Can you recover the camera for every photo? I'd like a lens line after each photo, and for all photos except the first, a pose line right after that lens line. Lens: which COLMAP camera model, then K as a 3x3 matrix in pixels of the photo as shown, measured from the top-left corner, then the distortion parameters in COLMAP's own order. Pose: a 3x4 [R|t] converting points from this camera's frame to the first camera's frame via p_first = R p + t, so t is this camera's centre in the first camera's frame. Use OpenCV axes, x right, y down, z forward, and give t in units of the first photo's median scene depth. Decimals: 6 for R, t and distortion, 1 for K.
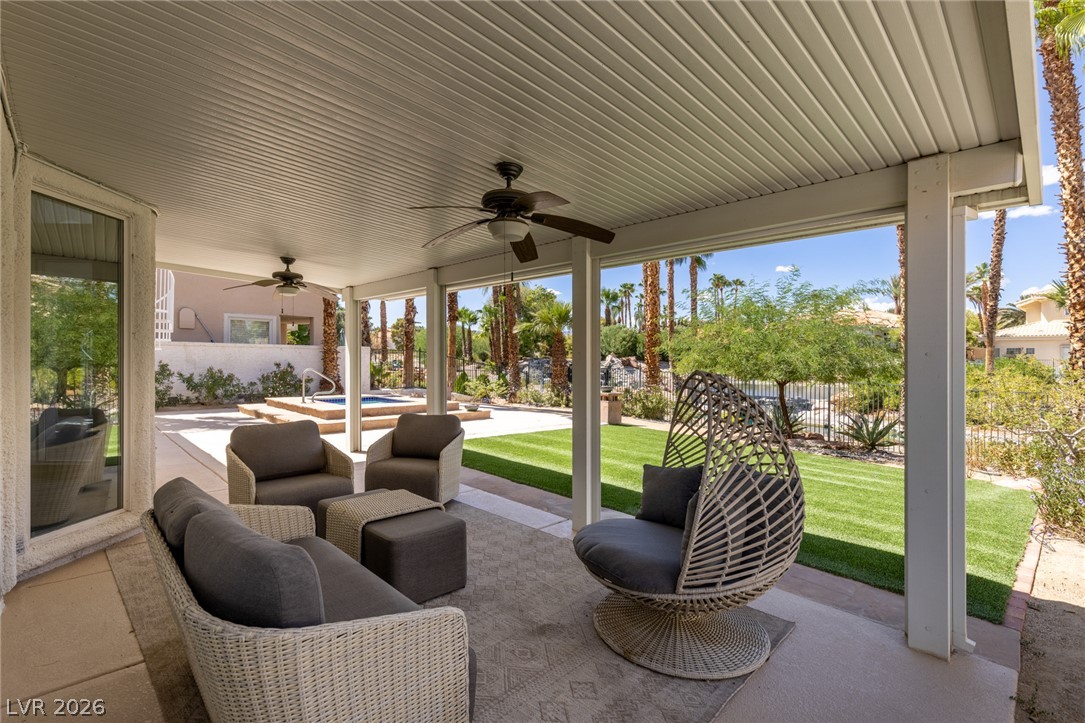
lens RADIAL K [[483.8, 0, 549.8], [0, 483.8, 349.8], [0, 0, 1]] dist [0.006686, -0.001143]
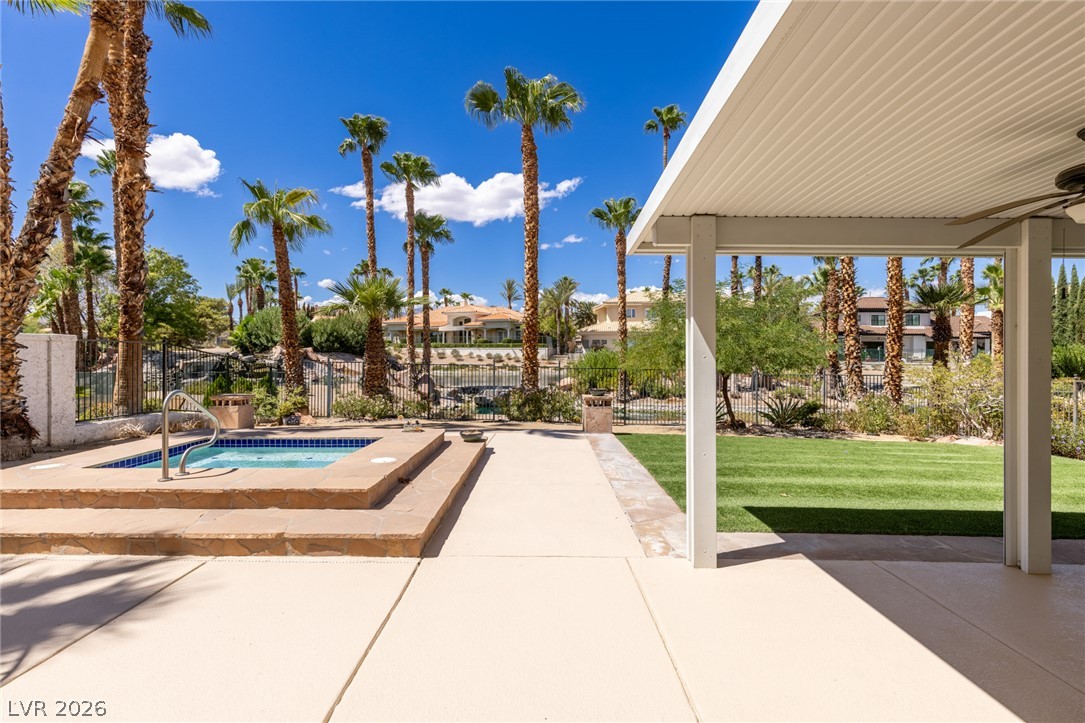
lens RADIAL K [[483.8, 0, 539.4], [0, 483.8, 354.2], [0, 0, 1]] dist [0.006686, -0.001143]
pose [[0.721254, -0.015226, 0.692503, -0.609870], [-0.006880, 0.999552, 0.029143, -0.009284], [-0.692636, -0.025784, 0.720826, 0.554072]]
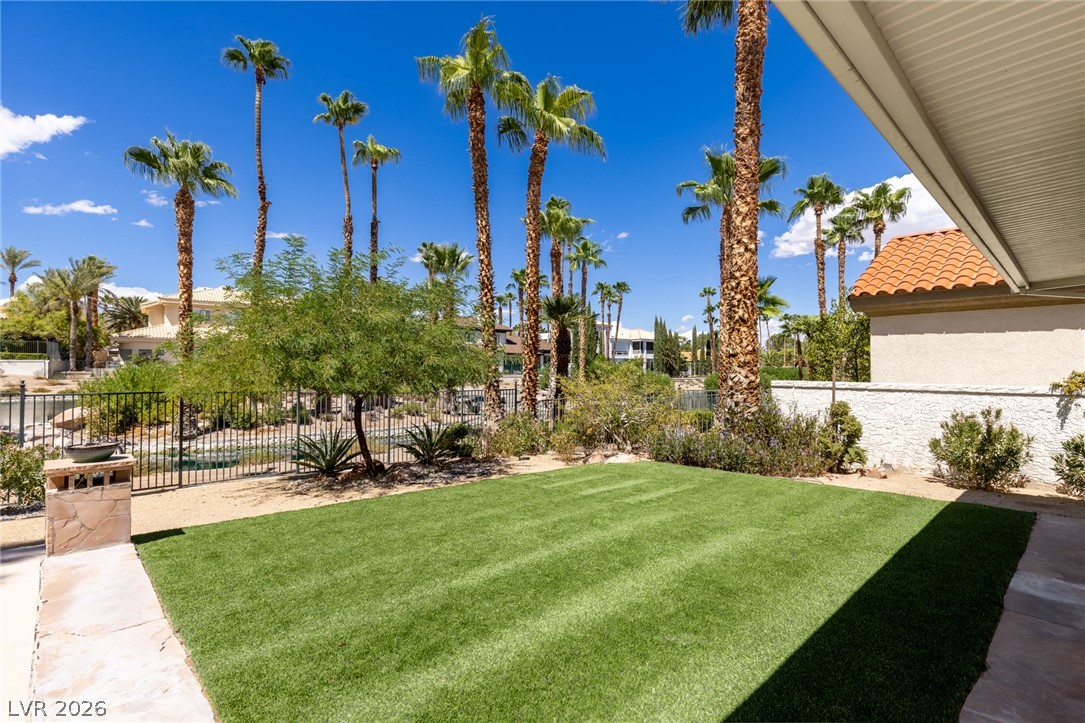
lens RADIAL K [[511.8, 0, 548.5], [0, 511.8, 361.4], [0, 0, 1]] dist [-0.001929, 0.001056]
pose [[0.028436, -0.000602, 0.999595, -0.301160], [-0.022097, 0.999755, 0.001231, 0.006329], [-0.999351, -0.022123, 0.028415, 0.754506]]
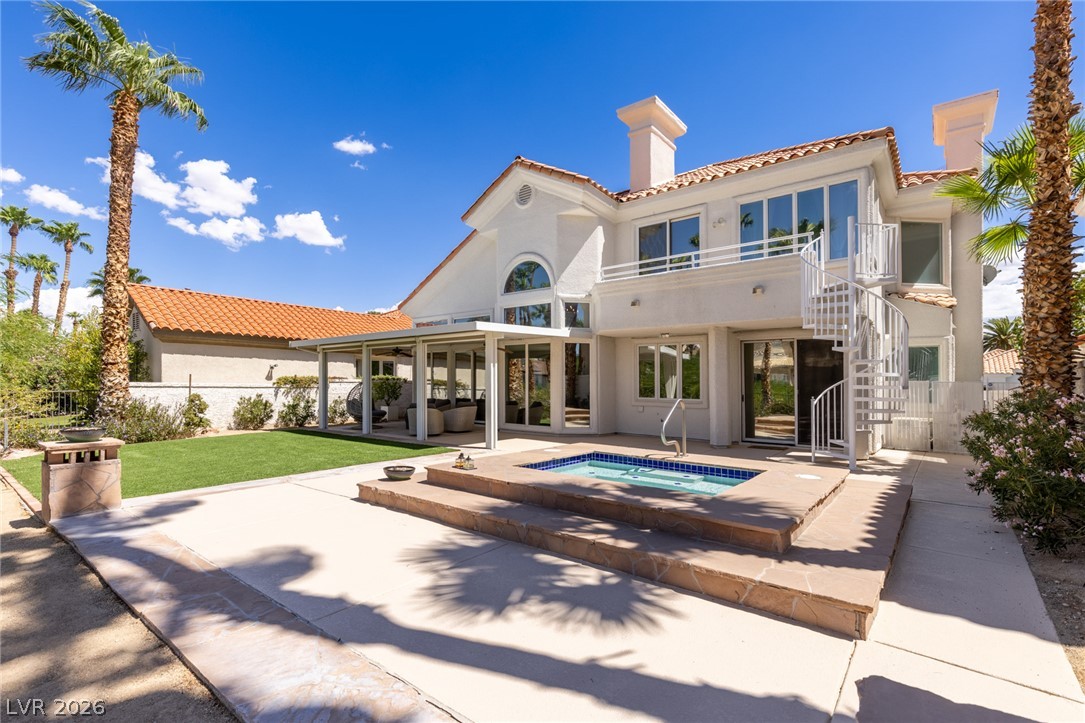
lens RADIAL K [[494.3, 0, 534.2], [0, 494.3, 380.9], [0, 0, 1]] dist [0.009864, -0.001639]
pose [[-0.996023, -0.027856, -0.084626, -0.301624], [-0.025799, 0.999347, -0.025304, 0.034476], [0.085275, -0.023020, -0.996091, 1.717398]]
